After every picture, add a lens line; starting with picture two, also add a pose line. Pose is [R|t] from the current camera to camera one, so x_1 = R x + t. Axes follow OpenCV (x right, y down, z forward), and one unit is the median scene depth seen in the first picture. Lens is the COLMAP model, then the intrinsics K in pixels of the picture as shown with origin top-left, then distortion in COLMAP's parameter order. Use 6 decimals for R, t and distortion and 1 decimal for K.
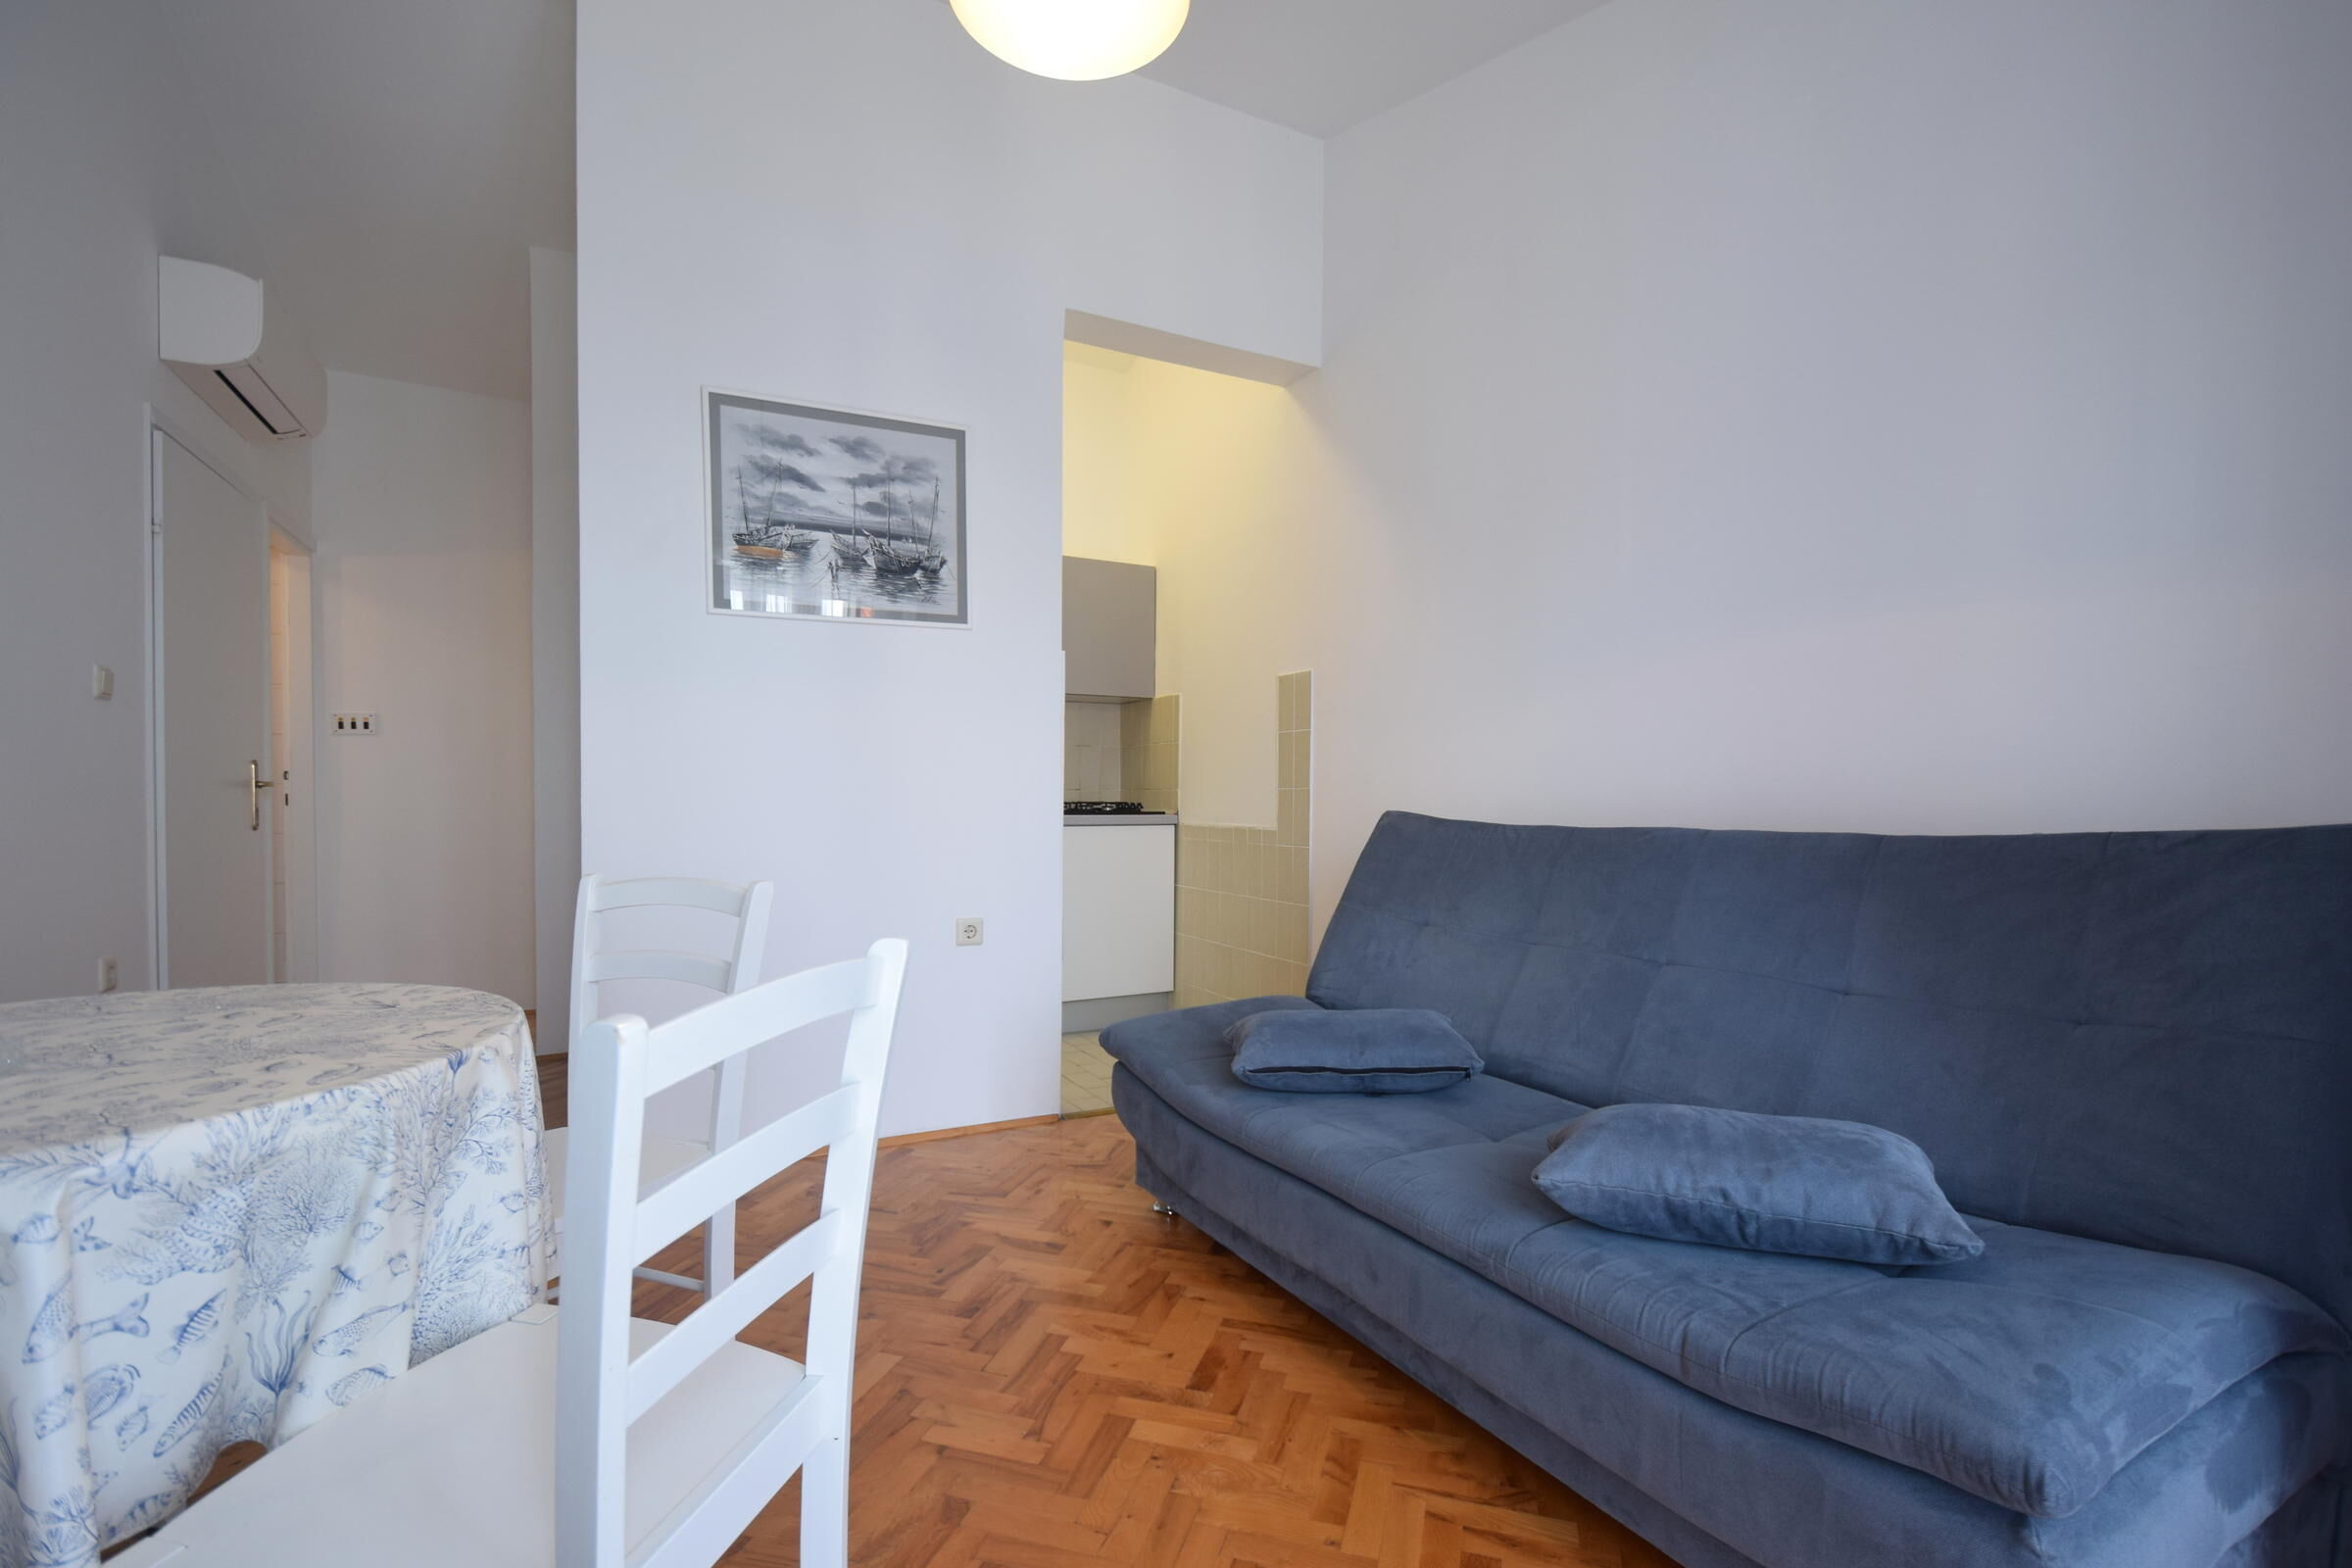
lens RADIAL K [[1035.2, 0, 1185.9], [0, 1035.2, 807.0], [0, 0, 1]] dist [-0.000464, -0.000513]
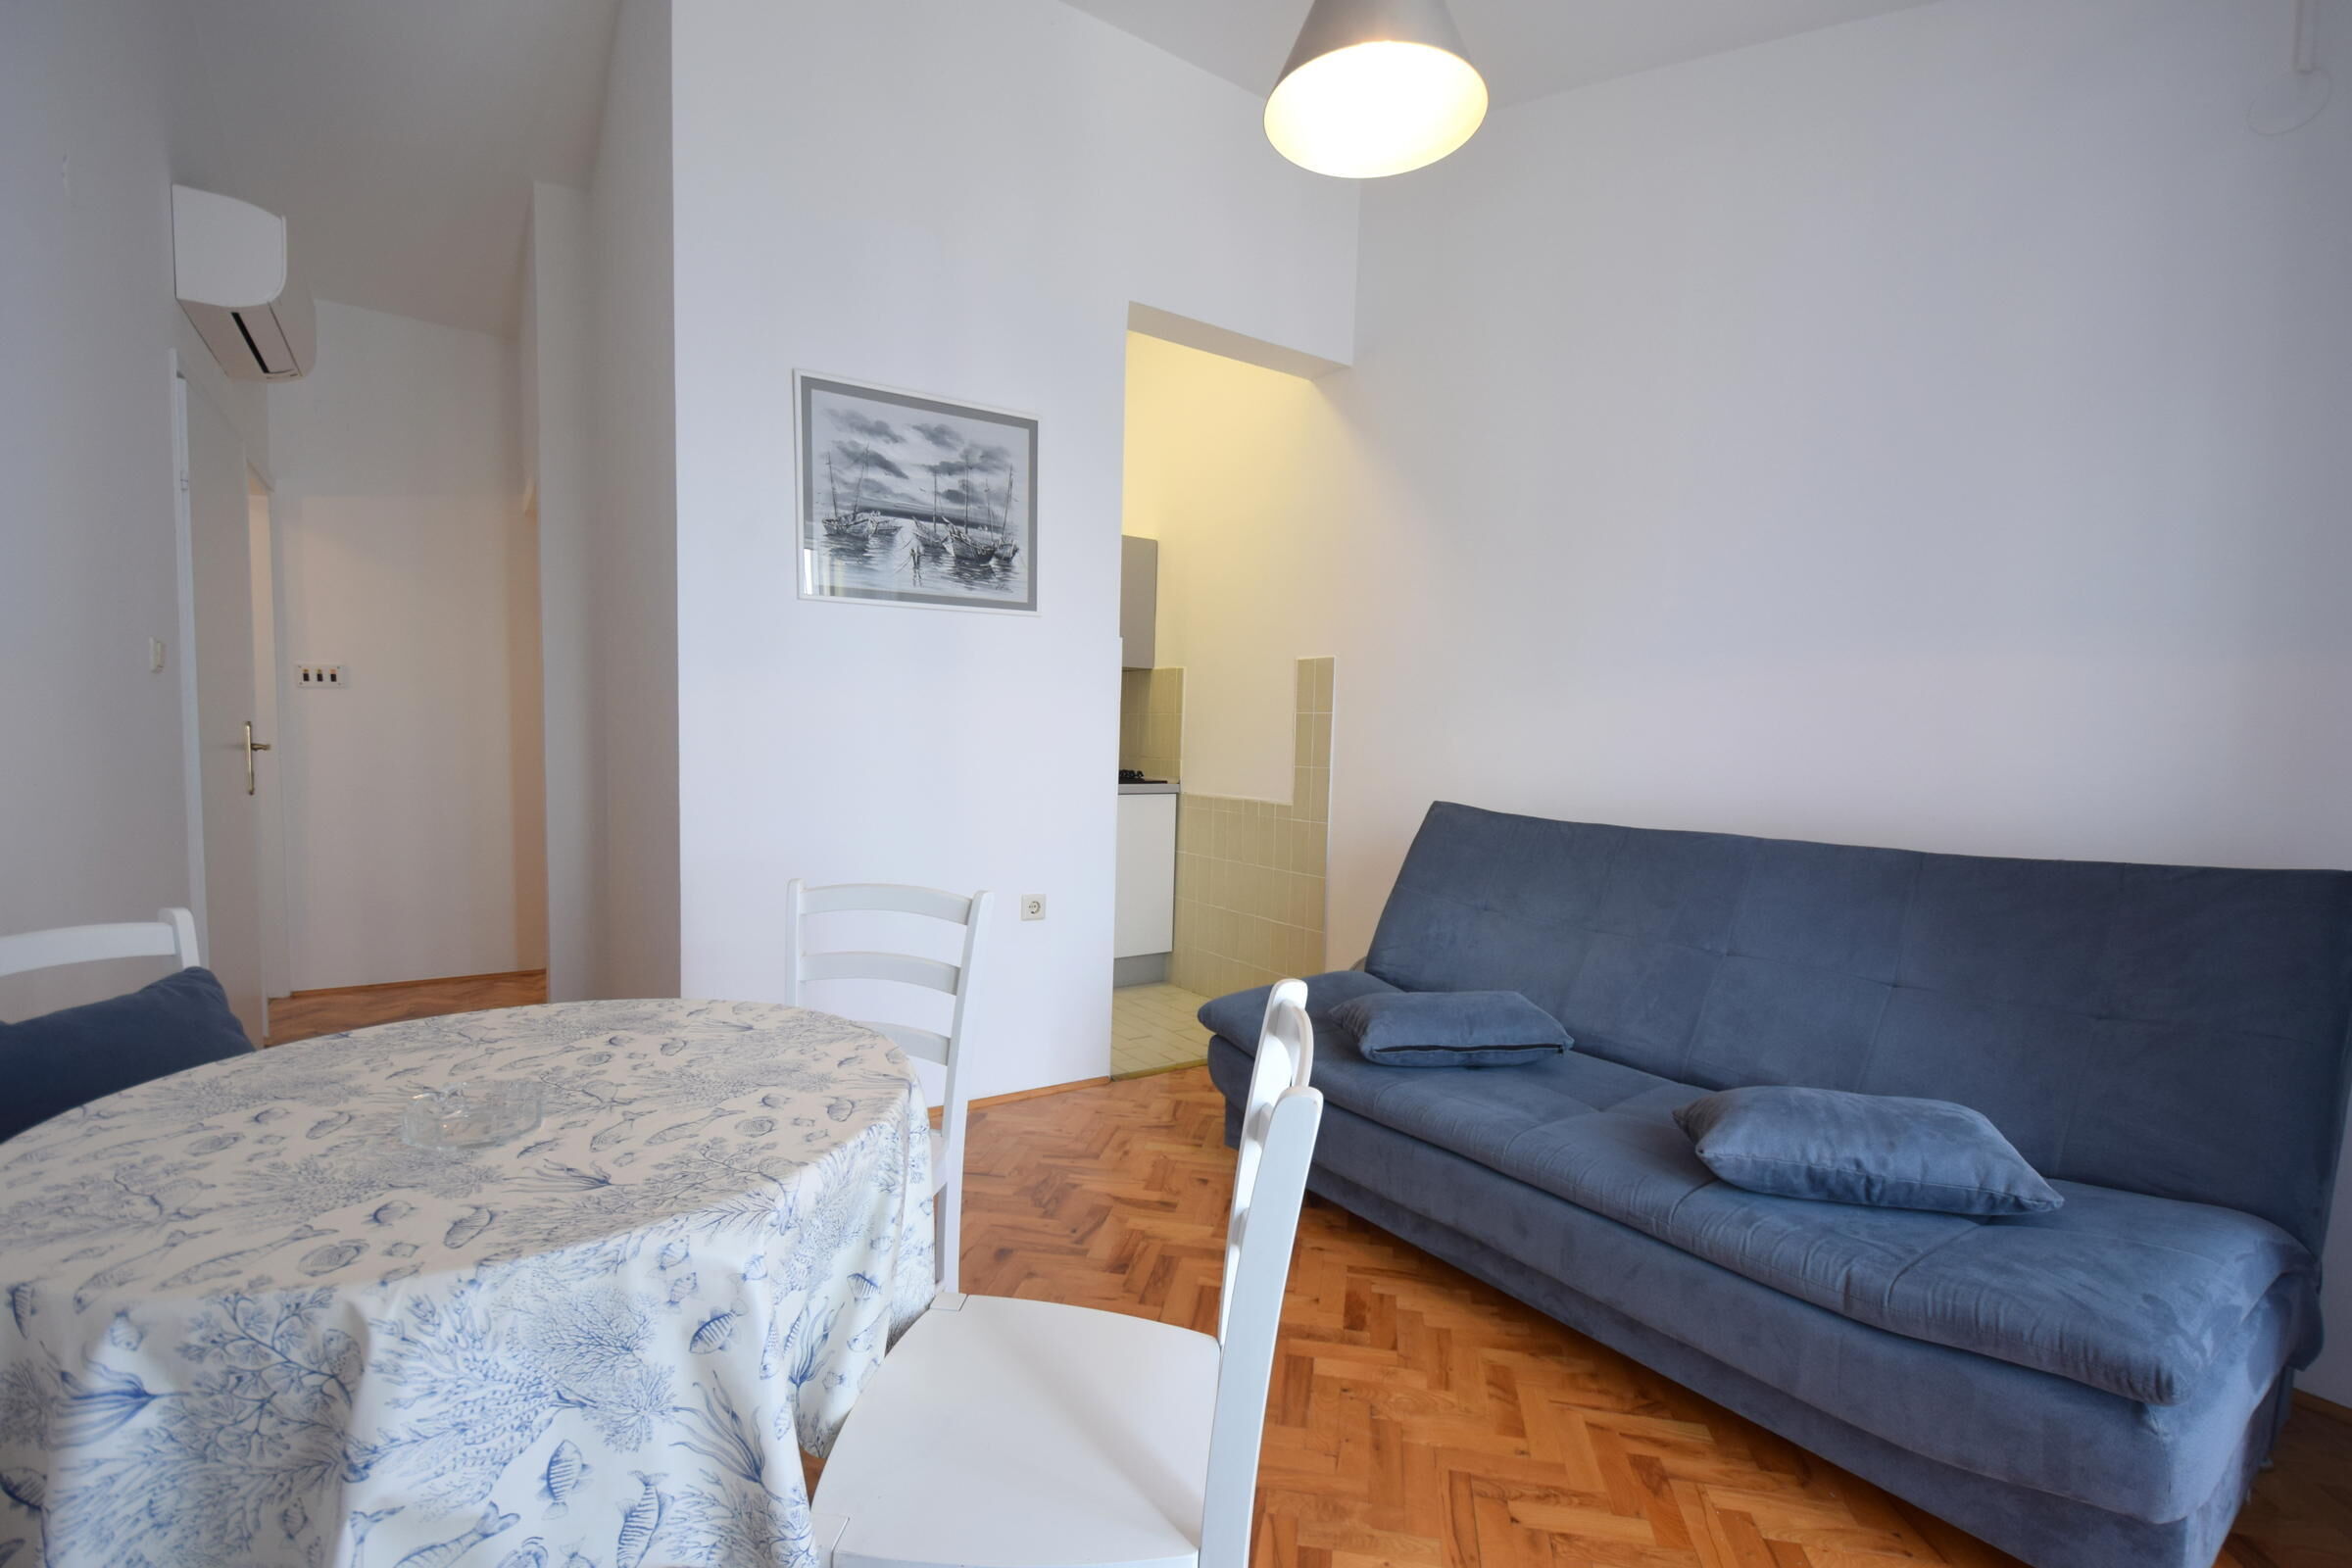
lens RADIAL K [[1035.3, 0, 1172.7], [0, 1035.3, 798.6], [0, 0, 1]] dist [-0.000941, -0.000612]
pose [[0.993292, 0.013012, 0.114899, -0.234957], [-0.019396, 0.998319, 0.054618, -0.060445], [-0.113995, -0.056480, 0.991875, -0.059483]]
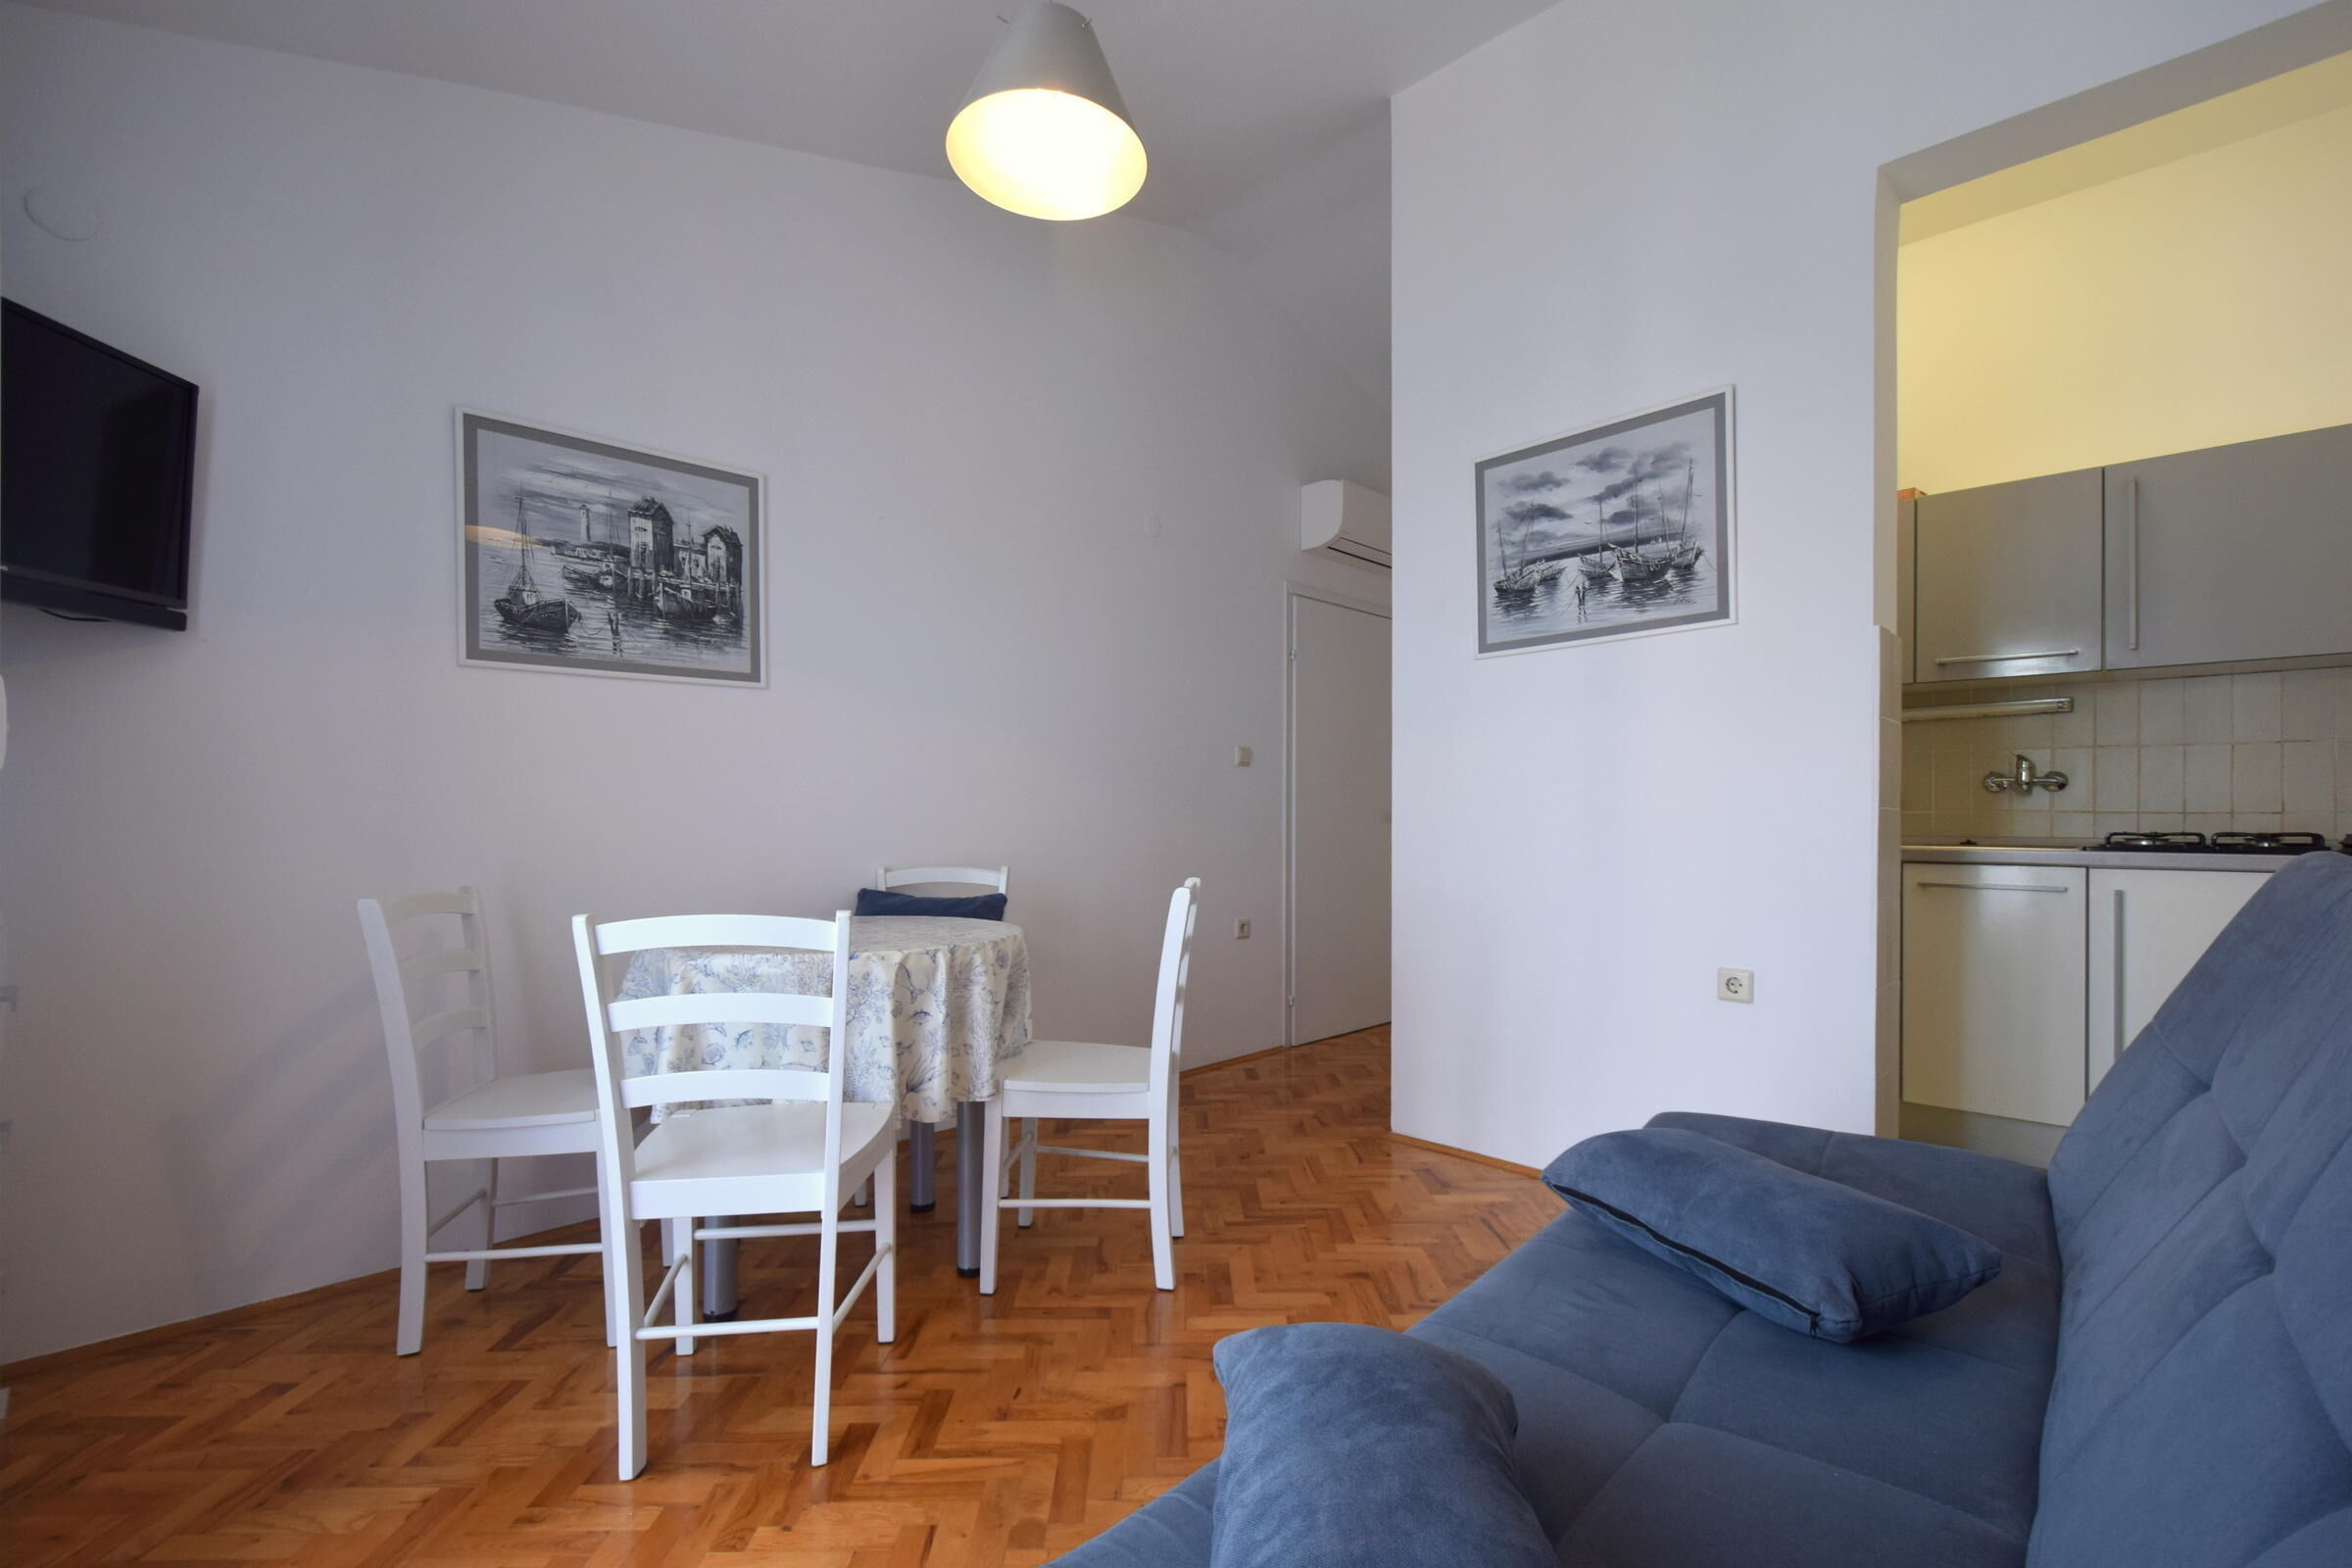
lens RADIAL K [[993.4, 0, 1174.8], [0, 993.4, 814.6], [0, 0, 1]] dist [0.000579, -0.000036]
pose [[0.314134, -0.005287, -0.949364, 0.505299], [-0.010672, 0.999902, -0.009100, -0.005913], [0.949319, 0.012990, 0.314047, 0.389990]]
